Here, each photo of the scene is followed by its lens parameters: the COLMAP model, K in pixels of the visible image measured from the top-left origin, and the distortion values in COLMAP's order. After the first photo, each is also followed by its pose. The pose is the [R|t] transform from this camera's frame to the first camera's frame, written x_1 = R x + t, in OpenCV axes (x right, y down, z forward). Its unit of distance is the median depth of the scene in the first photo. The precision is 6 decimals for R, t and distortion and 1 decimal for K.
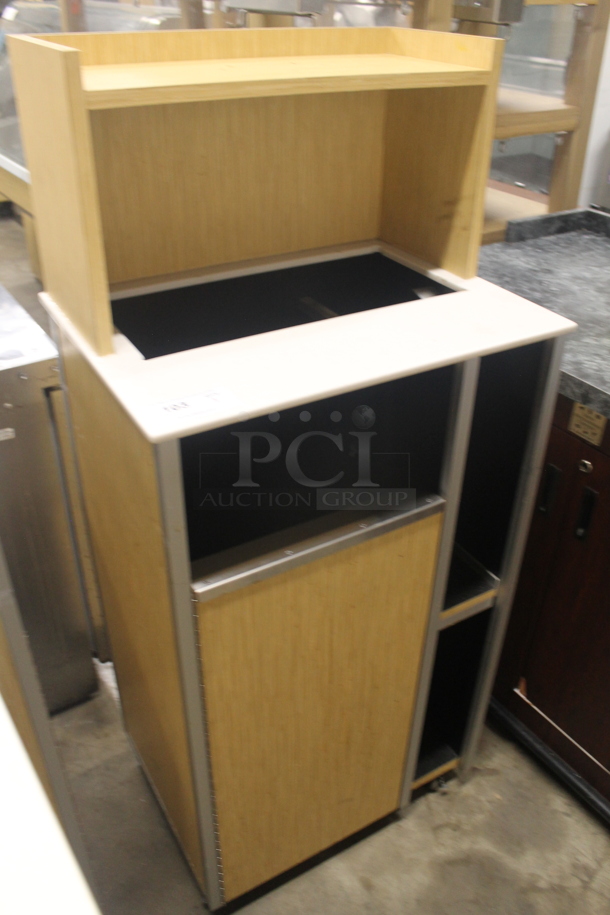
lens RADIAL K [[766.8, 0, 315.9], [0, 766.8, 460.2], [0, 0, 1]] dist [-0.168654, 0.140436]
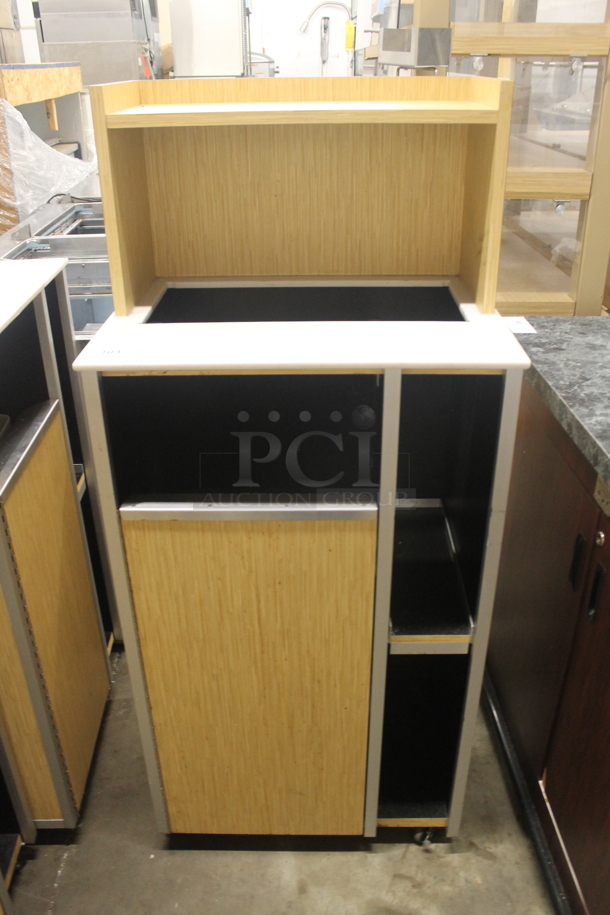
lens RADIAL K [[766.8, 0, 315.9], [0, 766.8, 460.2], [0, 0, 1]] dist [-0.168654, 0.140436]
pose [[0.852276, 0.222363, -0.473477, 0.487498], [-0.264395, 0.964137, -0.023124, 0.029380], [0.451355, 0.144893, 0.880502, 0.031725]]
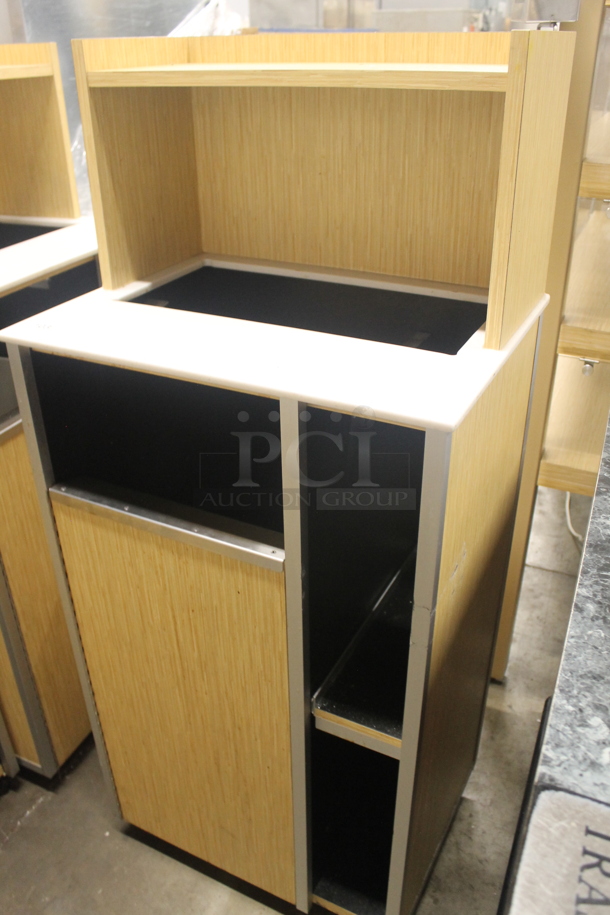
lens RADIAL K [[766.8, 0, 315.9], [0, 766.8, 460.2], [0, 0, 1]] dist [-0.168654, 0.140436]
pose [[0.537659, 0.394220, -0.745328, 0.663378], [-0.445145, 0.883449, 0.146160, -0.160352], [0.716079, 0.253195, 0.650480, 0.372588]]
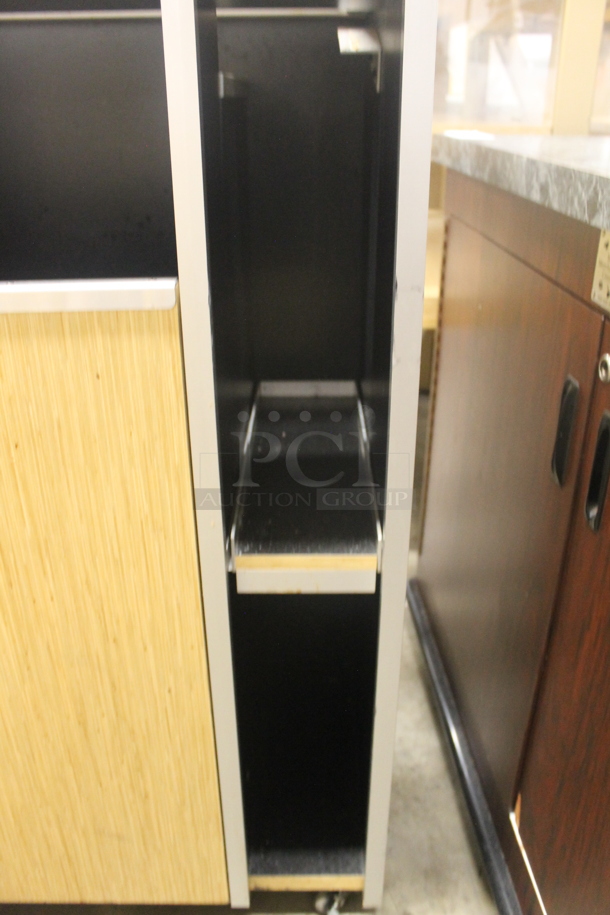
lens RADIAL K [[766.8, 0, 315.9], [0, 766.8, 460.2], [0, 0, 1]] dist [-0.168654, 0.140436]
pose [[0.862918, 0.205742, -0.461566, 0.447065], [-0.260645, 0.963708, -0.057716, 0.150242], [0.432940, 0.170109, 0.885226, 0.500028]]
